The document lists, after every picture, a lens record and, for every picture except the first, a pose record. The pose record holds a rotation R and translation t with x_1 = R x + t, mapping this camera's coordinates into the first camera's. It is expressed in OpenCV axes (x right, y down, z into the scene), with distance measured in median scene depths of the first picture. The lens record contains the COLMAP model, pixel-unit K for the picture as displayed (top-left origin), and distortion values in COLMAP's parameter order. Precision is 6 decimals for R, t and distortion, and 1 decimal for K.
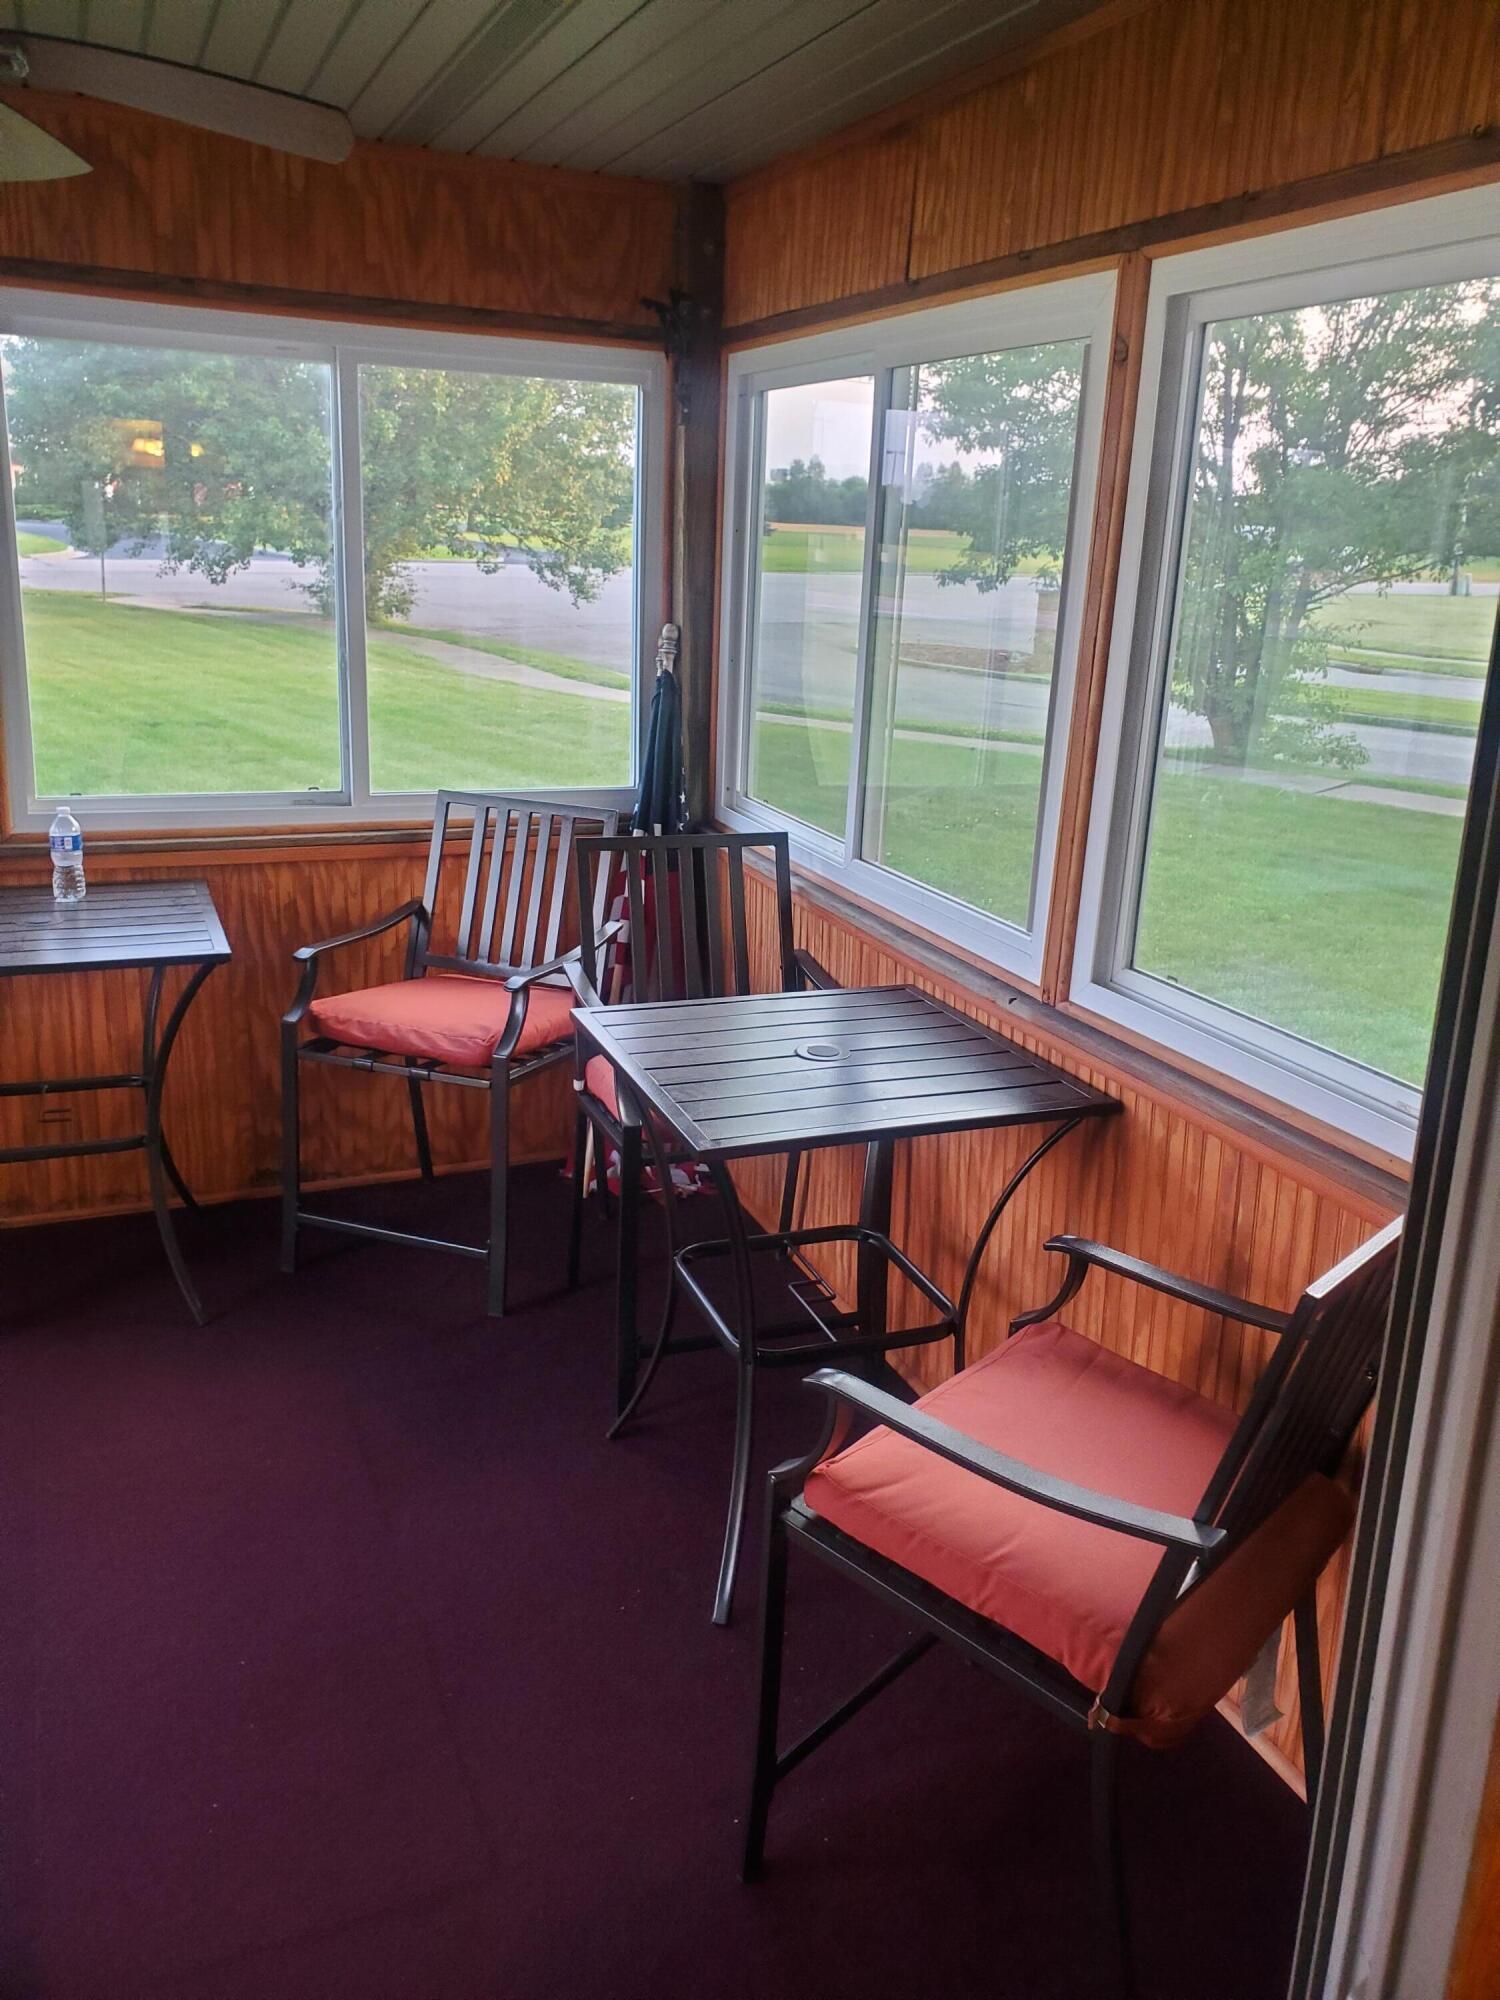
lens RADIAL K [[1503.4, 0, 756.2], [0, 1503.4, 960.7], [0, 0, 1]] dist [0.087400, -0.276701]
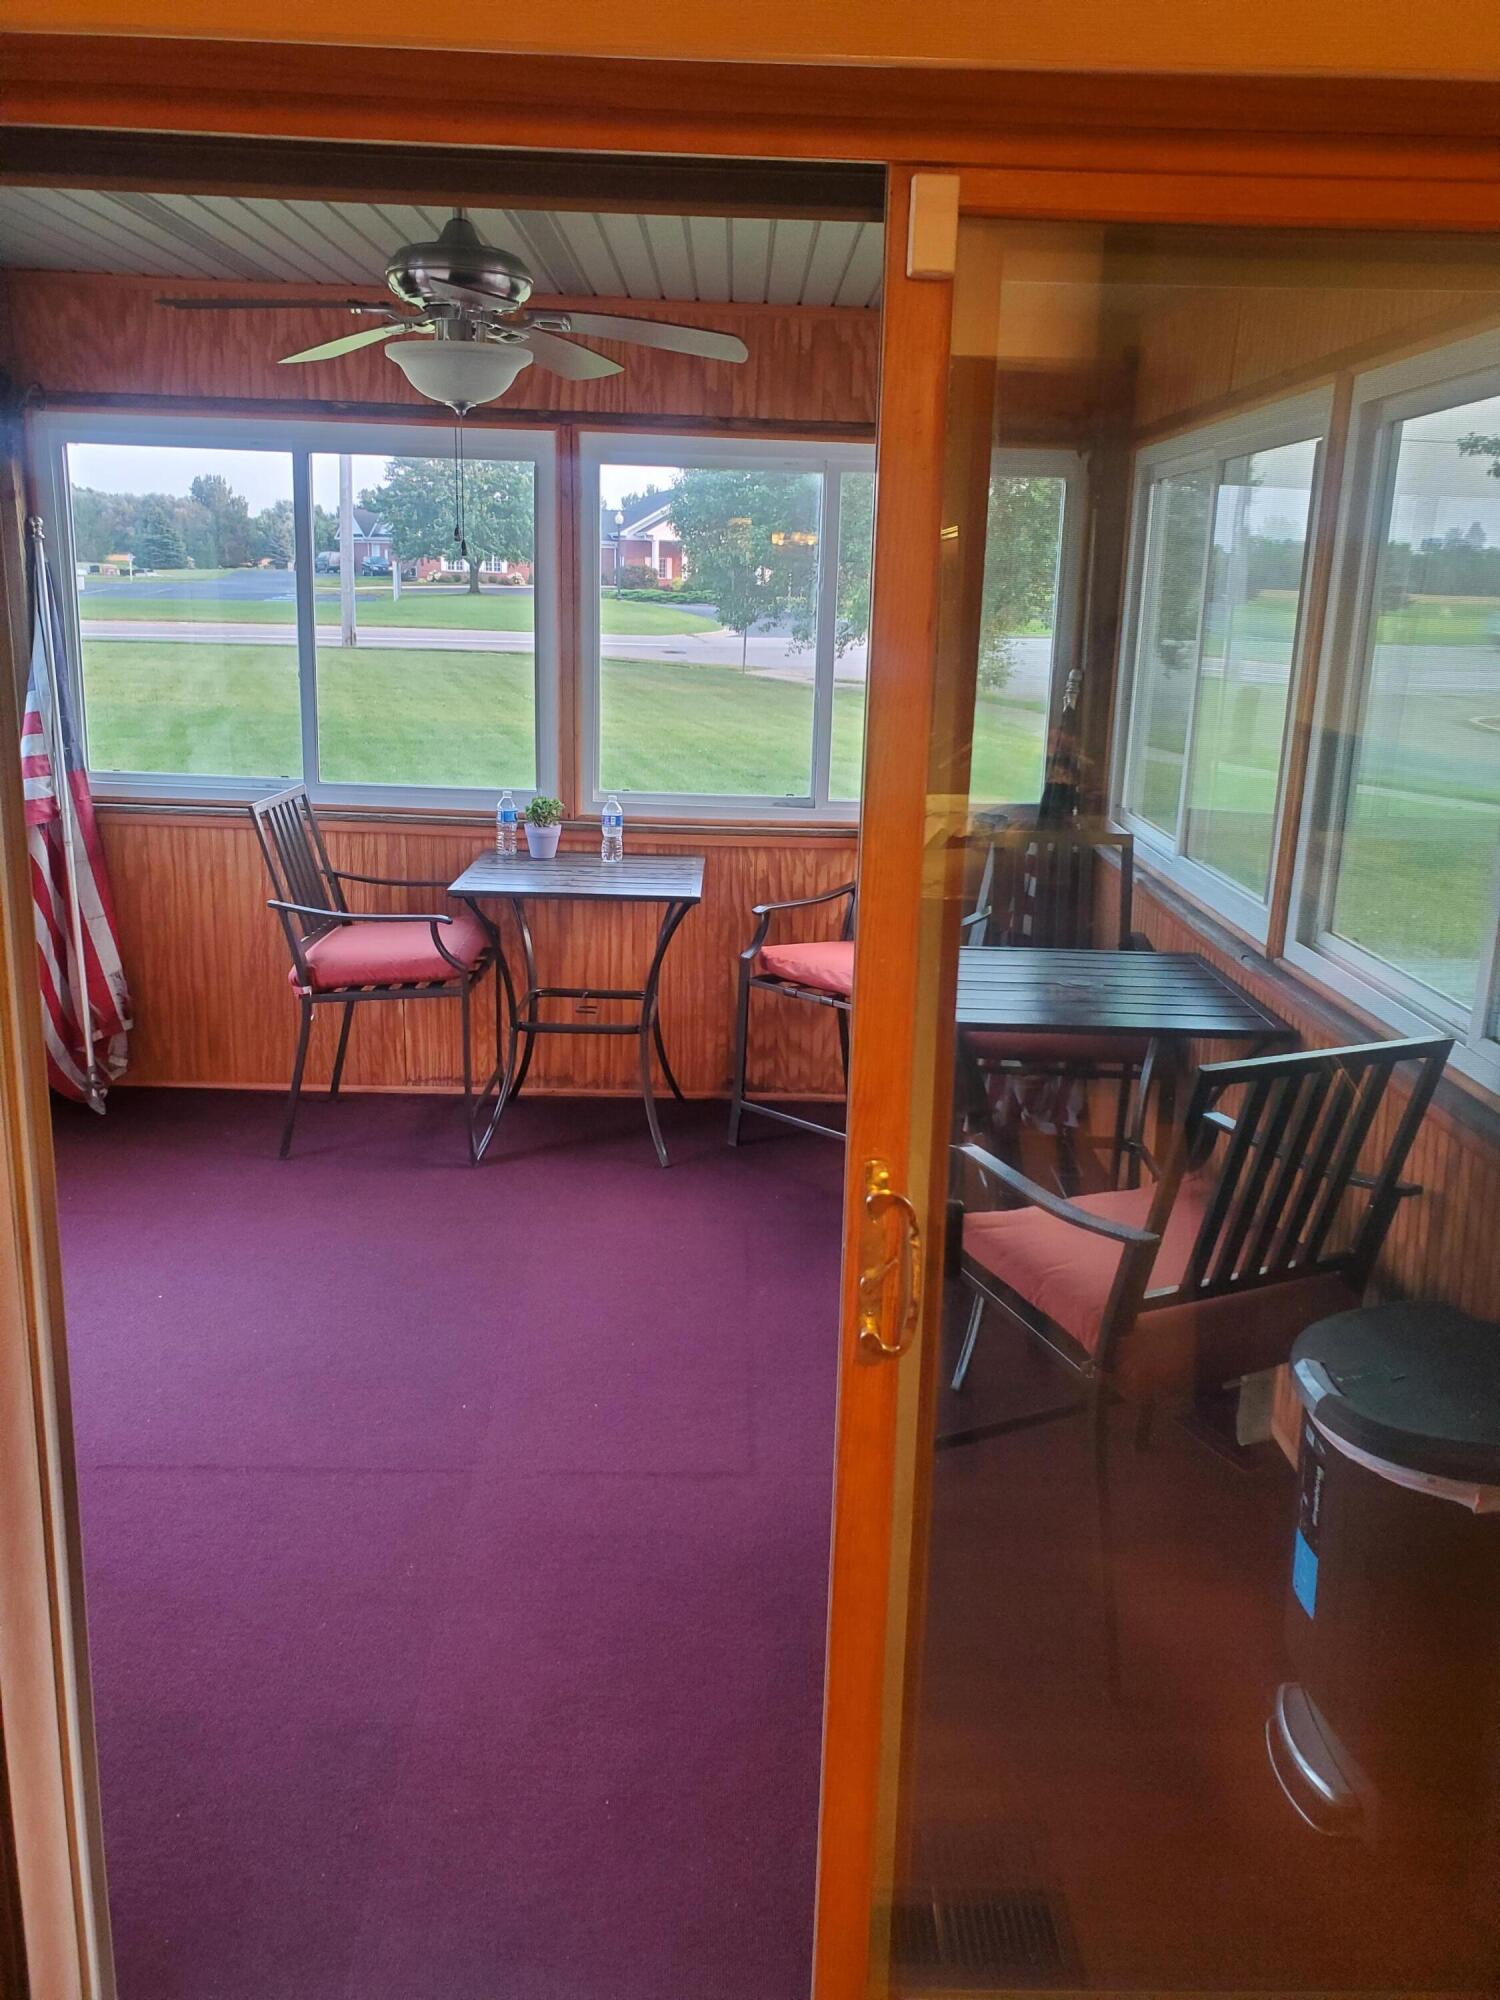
lens RADIAL K [[1503.4, 0, 756.2], [0, 1503.4, 960.7], [0, 0, 1]] dist [0.087400, -0.276701]
pose [[0.920310, 0.072093, -0.384489, 0.204808], [-0.090526, 0.995441, -0.030036, 0.075832], [0.380571, 0.062449, 0.922641, -0.231158]]
